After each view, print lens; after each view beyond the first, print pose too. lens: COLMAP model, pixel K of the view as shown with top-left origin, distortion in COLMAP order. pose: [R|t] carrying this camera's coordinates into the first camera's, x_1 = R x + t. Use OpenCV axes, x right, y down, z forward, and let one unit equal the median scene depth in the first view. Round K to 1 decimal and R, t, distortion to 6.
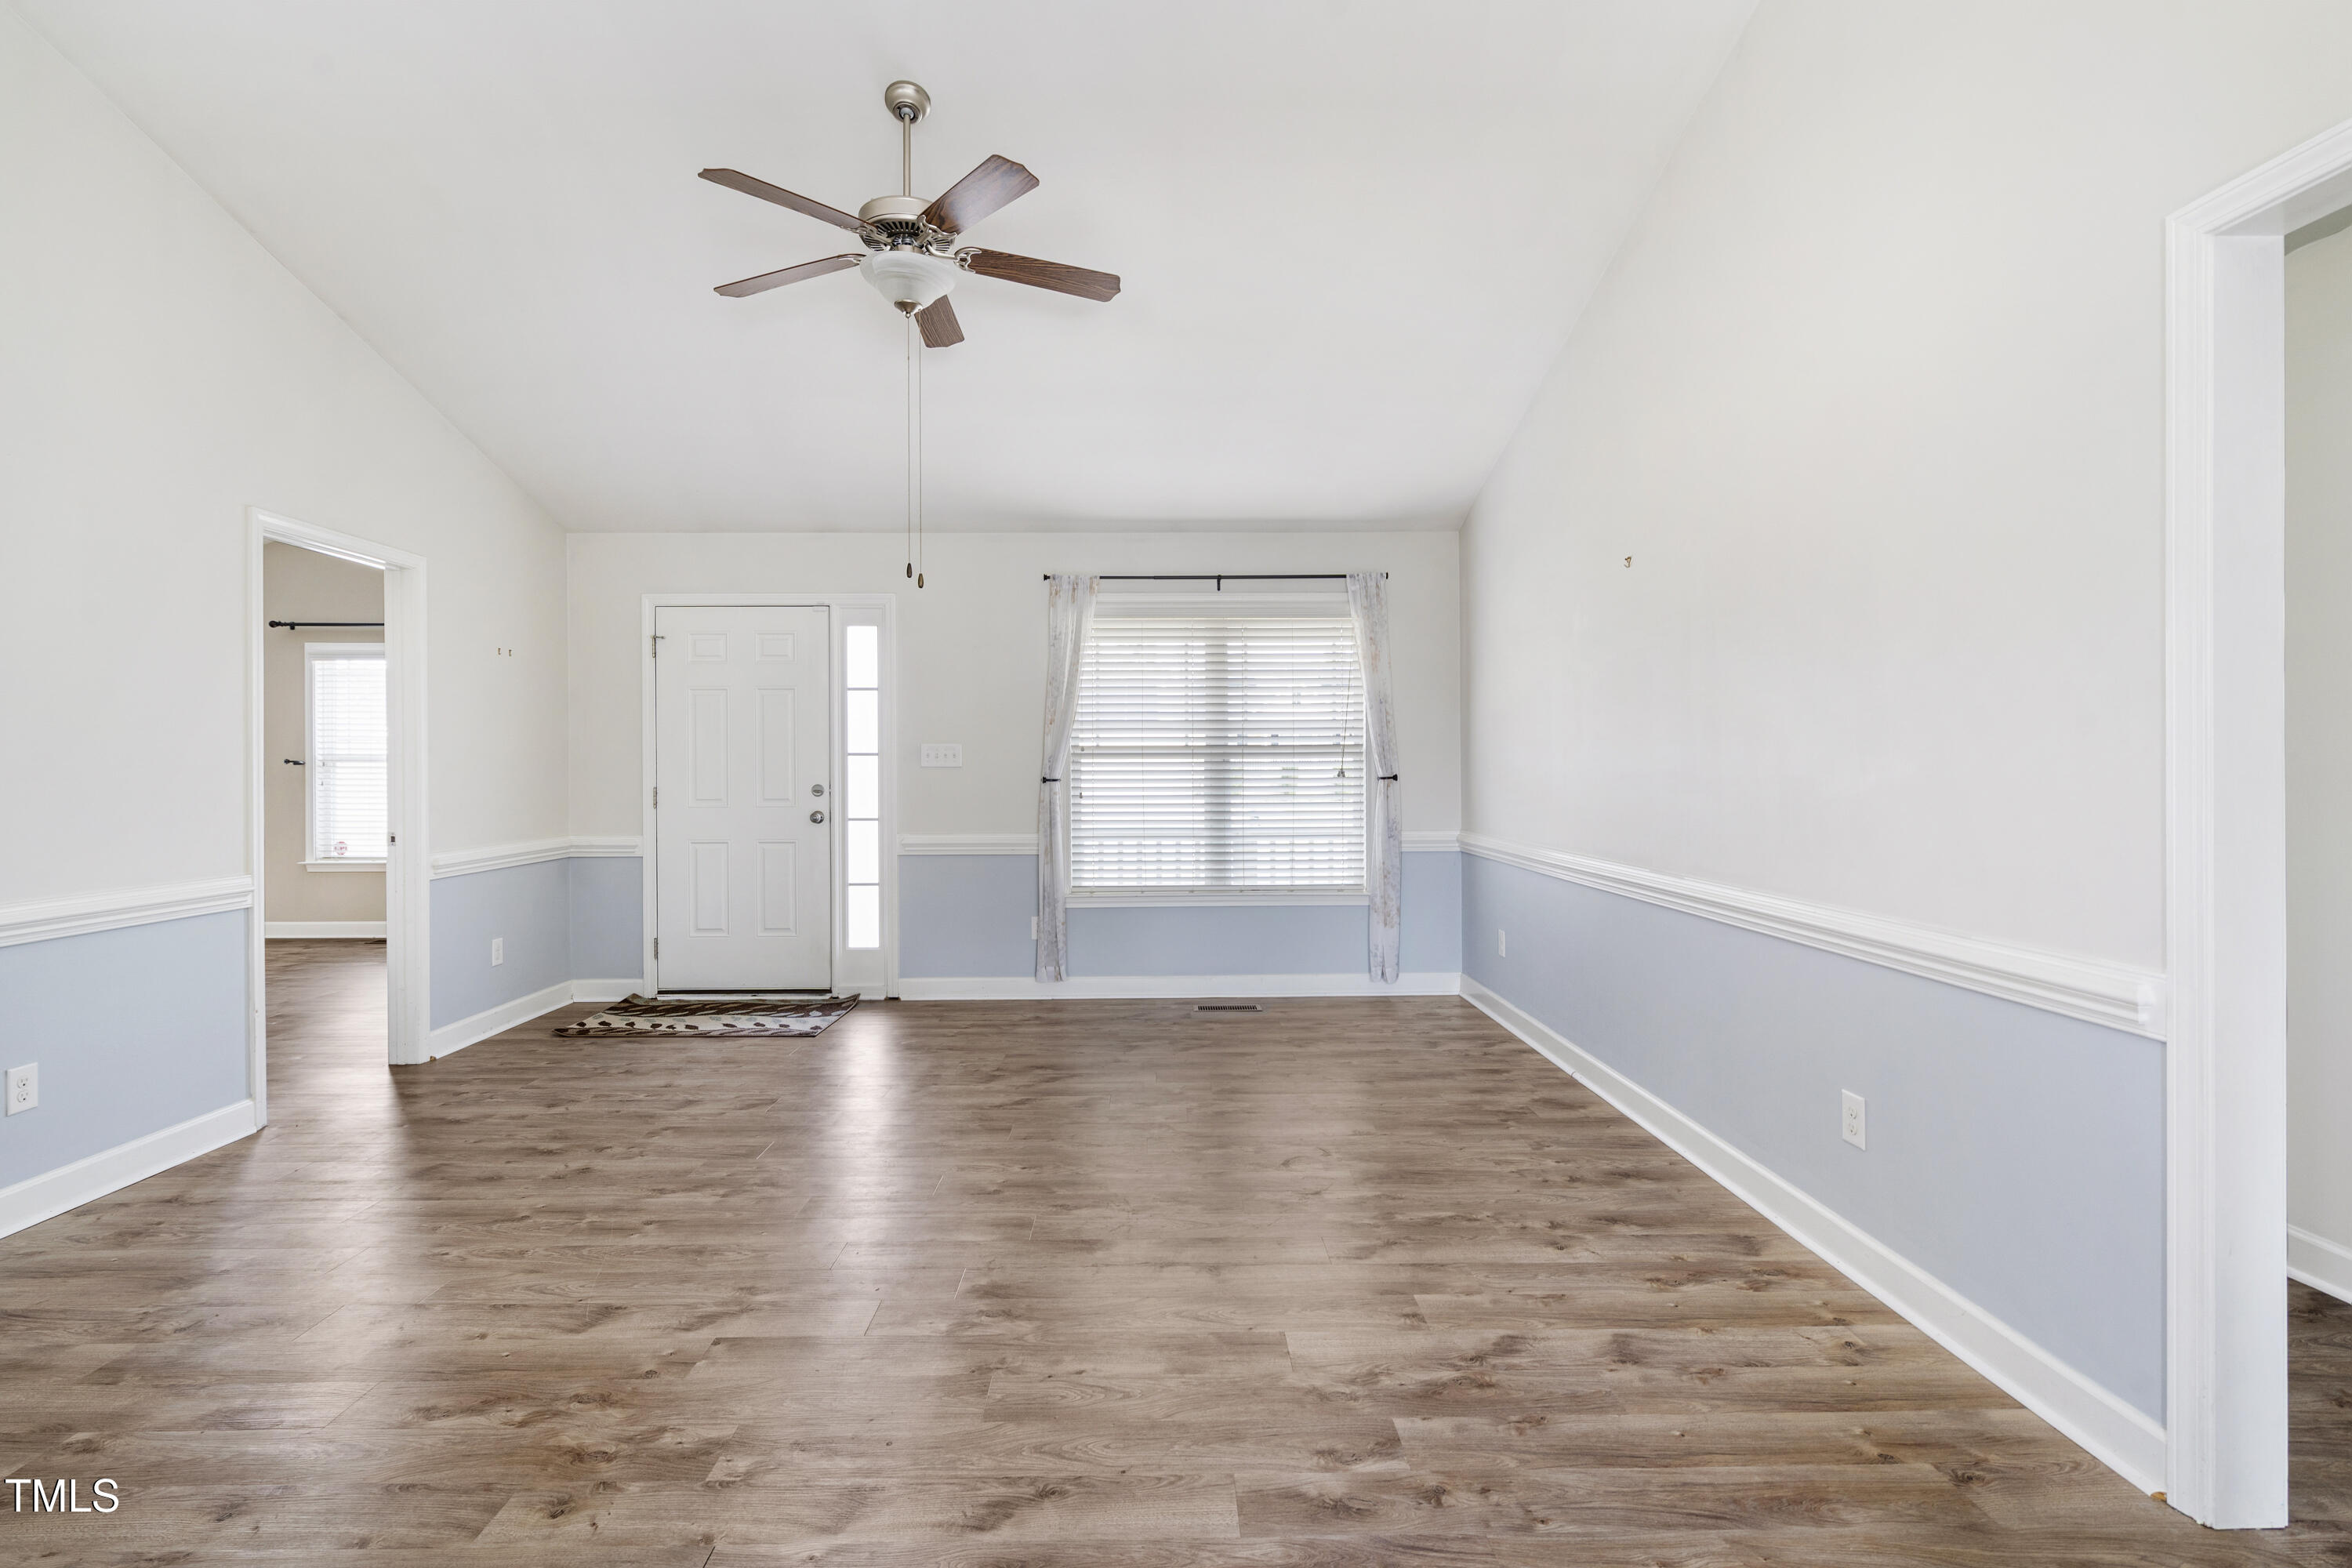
lens RADIAL K [[1075.8, 0, 1165.6], [0, 1075.8, 777.1], [0, 0, 1]] dist [0.000684, 0.000326]
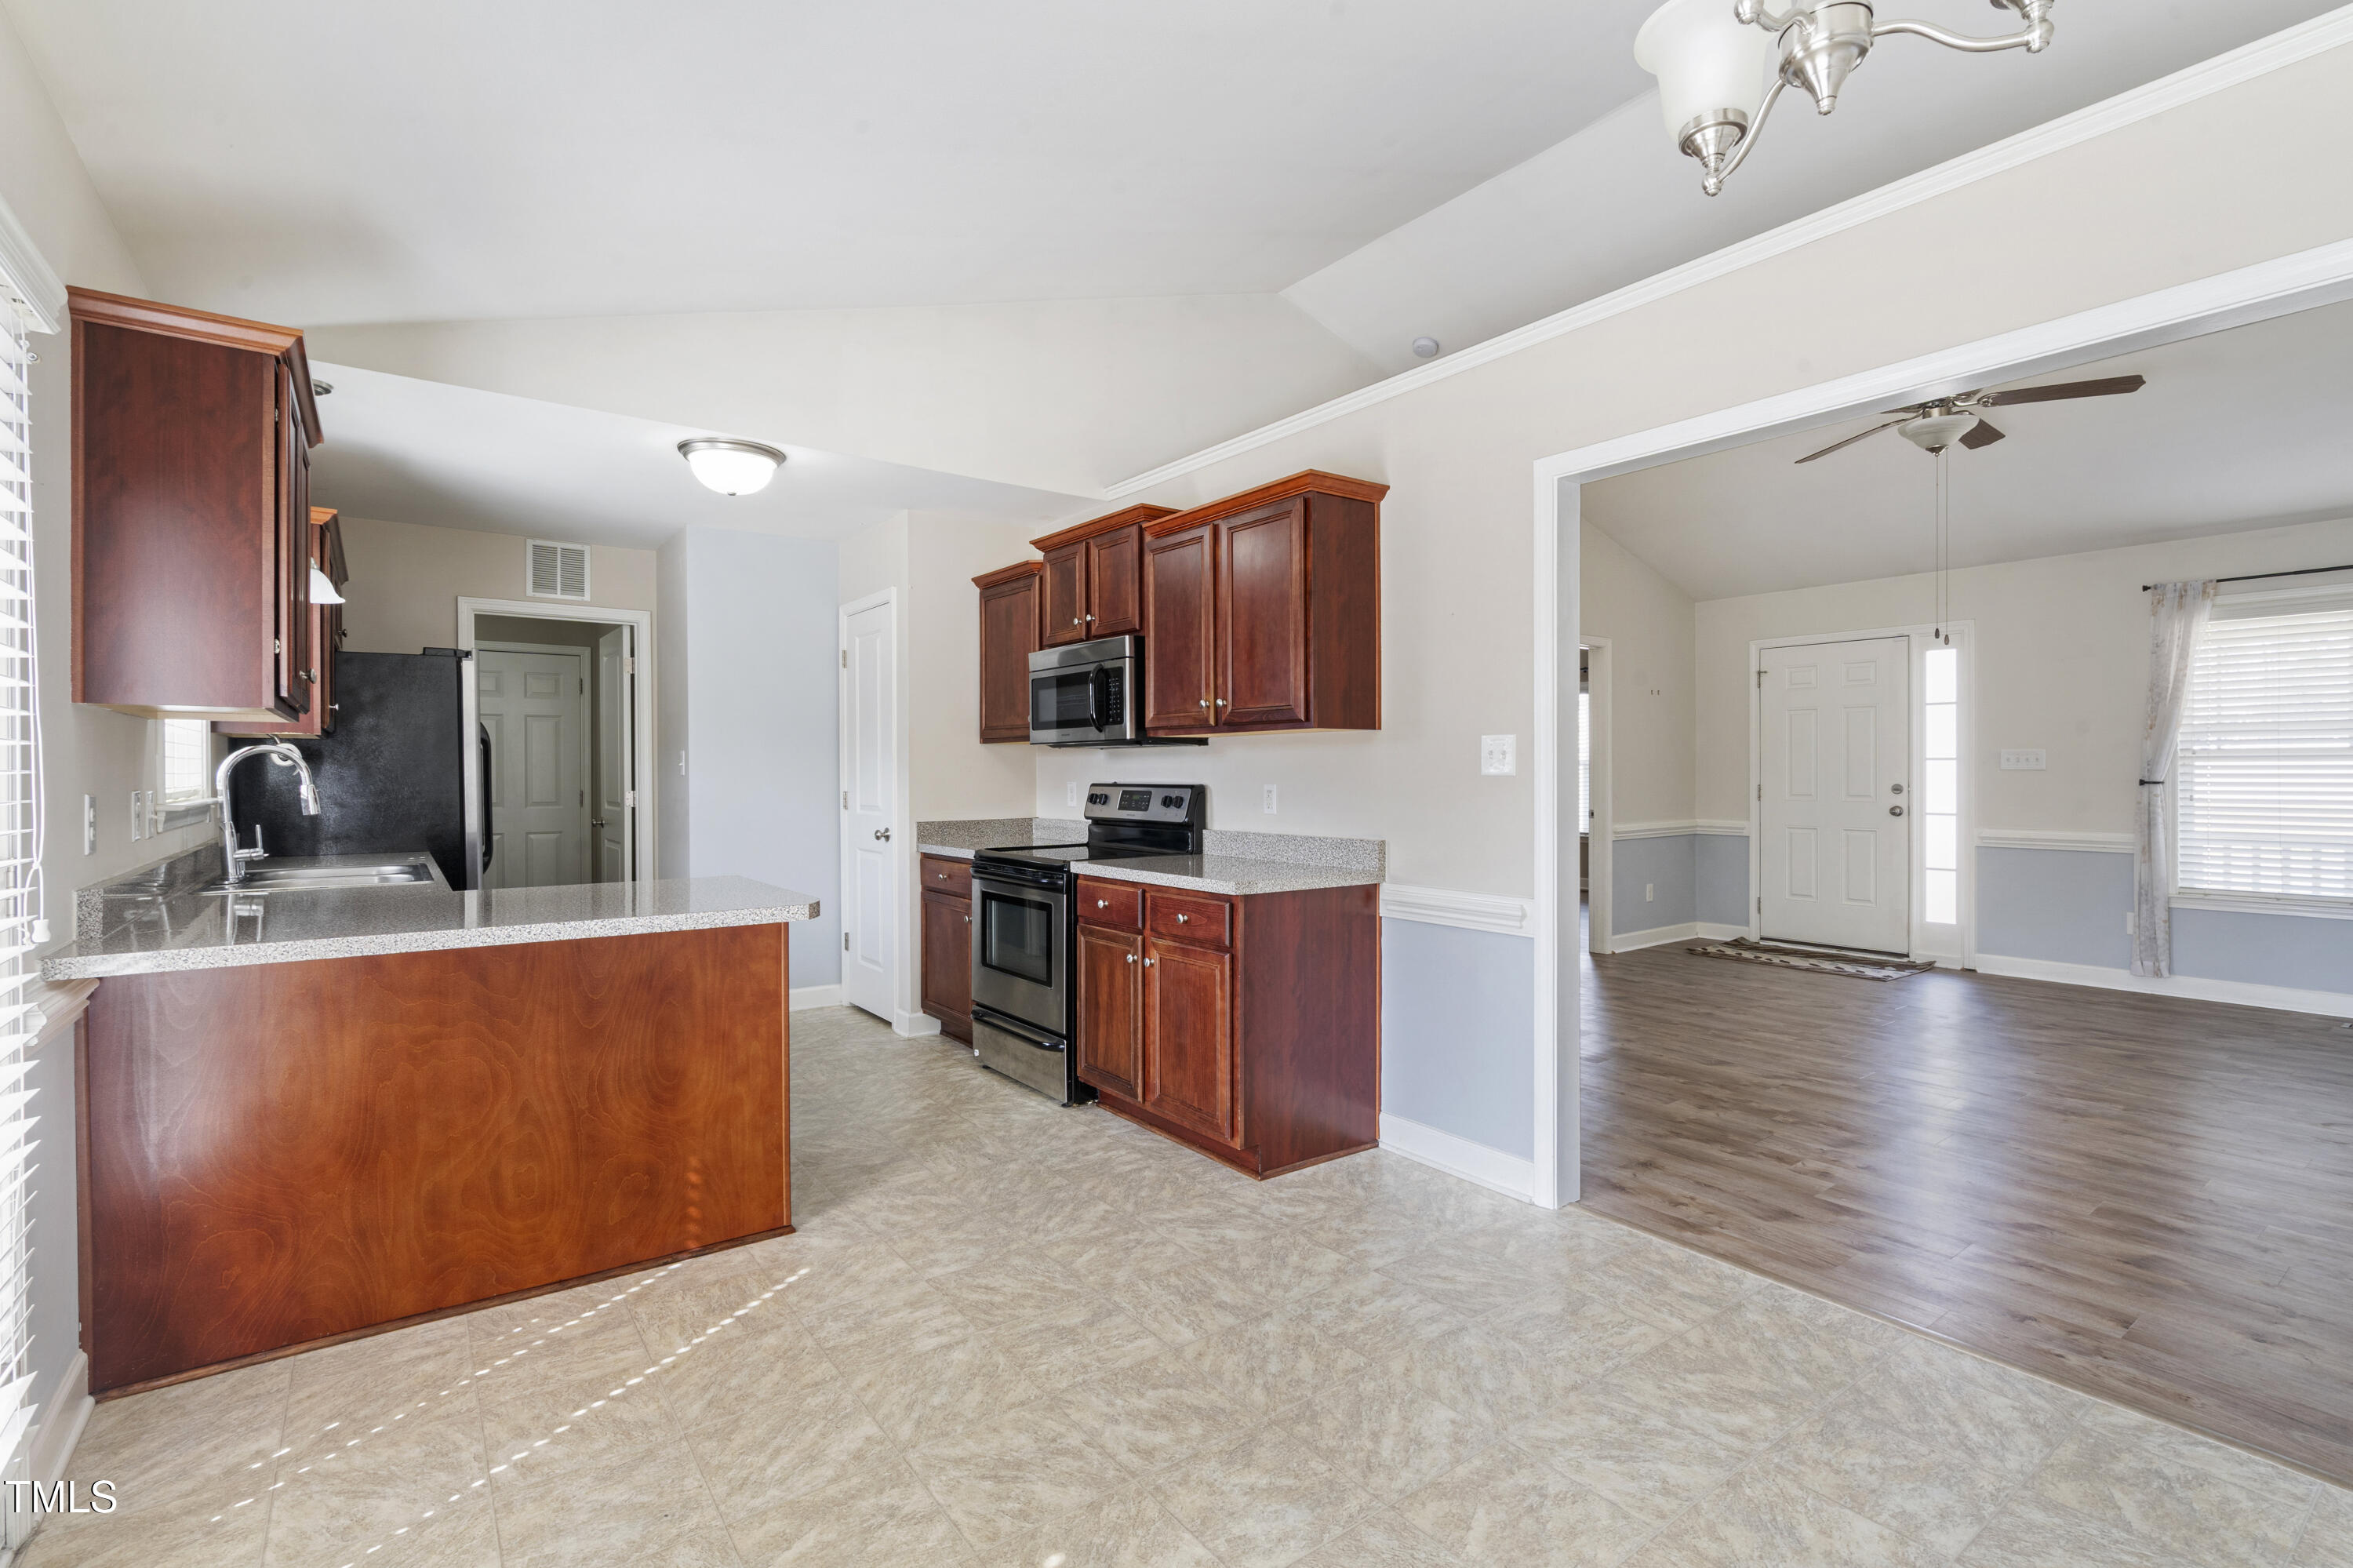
lens RADIAL K [[1076.3, 0, 1166.1], [0, 1076.3, 777.1], [0, 0, 1]] dist [0.000684, 0.000326]
pose [[0.578146, 0.005656, -0.815914, 0.199389], [-0.006130, 0.999978, 0.002589, 0.000885], [0.815911, 0.003504, 0.578167, -0.391422]]
